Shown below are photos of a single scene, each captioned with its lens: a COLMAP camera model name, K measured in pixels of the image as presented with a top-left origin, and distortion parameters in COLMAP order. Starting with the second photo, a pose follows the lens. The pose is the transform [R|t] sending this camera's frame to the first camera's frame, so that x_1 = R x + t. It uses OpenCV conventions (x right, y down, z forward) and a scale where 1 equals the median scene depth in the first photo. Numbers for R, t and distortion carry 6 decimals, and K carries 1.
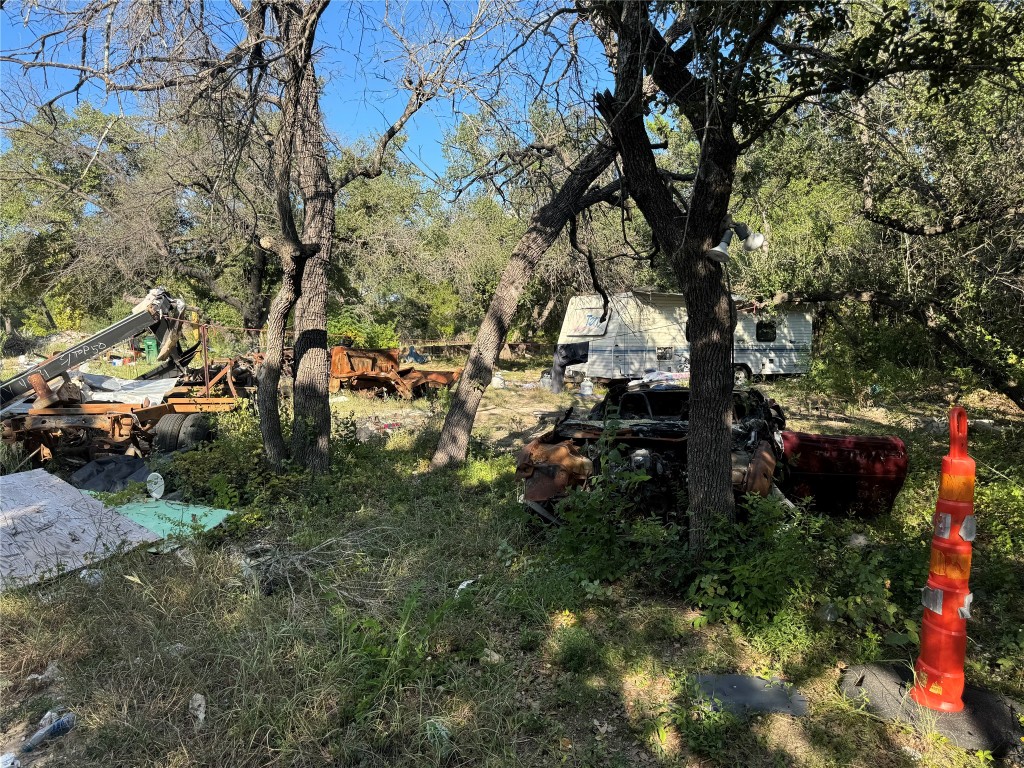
lens RADIAL K [[699.5, 0, 512.3], [0, 699.5, 378.3], [0, 0, 1]] dist [0.005961, -0.033577]
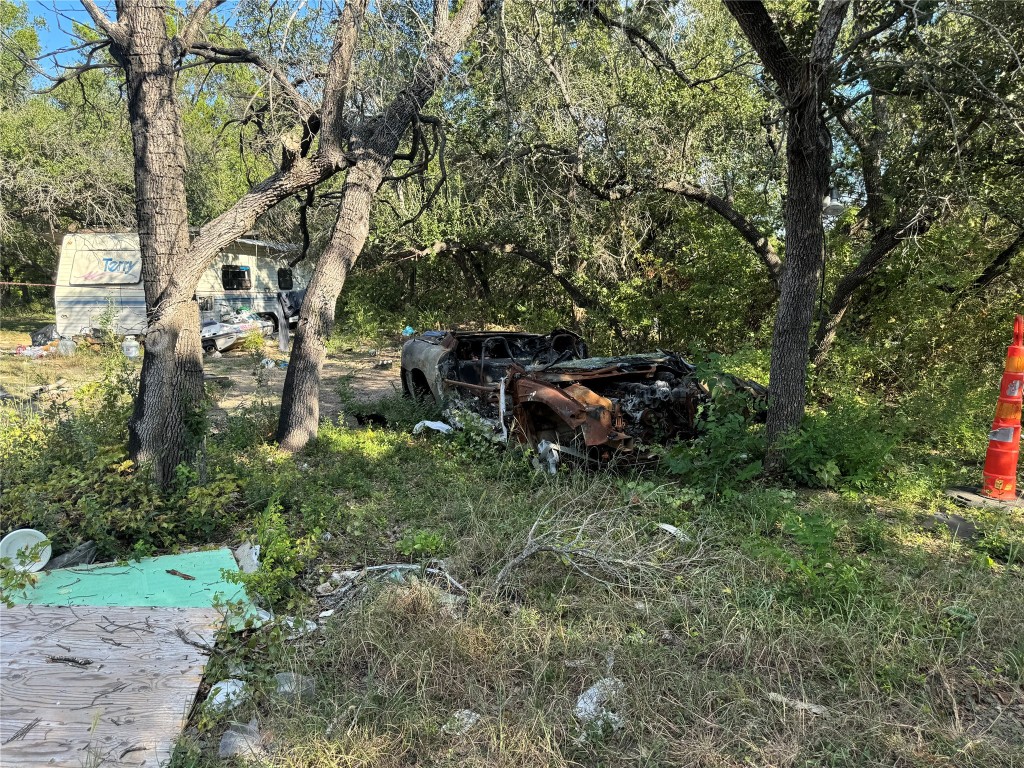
lens RADIAL K [[699.5, 0, 518.7], [0, 699.5, 383.8], [0, 0, 1]] dist [0.005961, -0.033577]
pose [[0.623473, -0.118907, 0.772750, -0.248811], [0.055169, 0.992595, 0.108224, -0.009123], [-0.779896, -0.024843, 0.625416, 0.132493]]
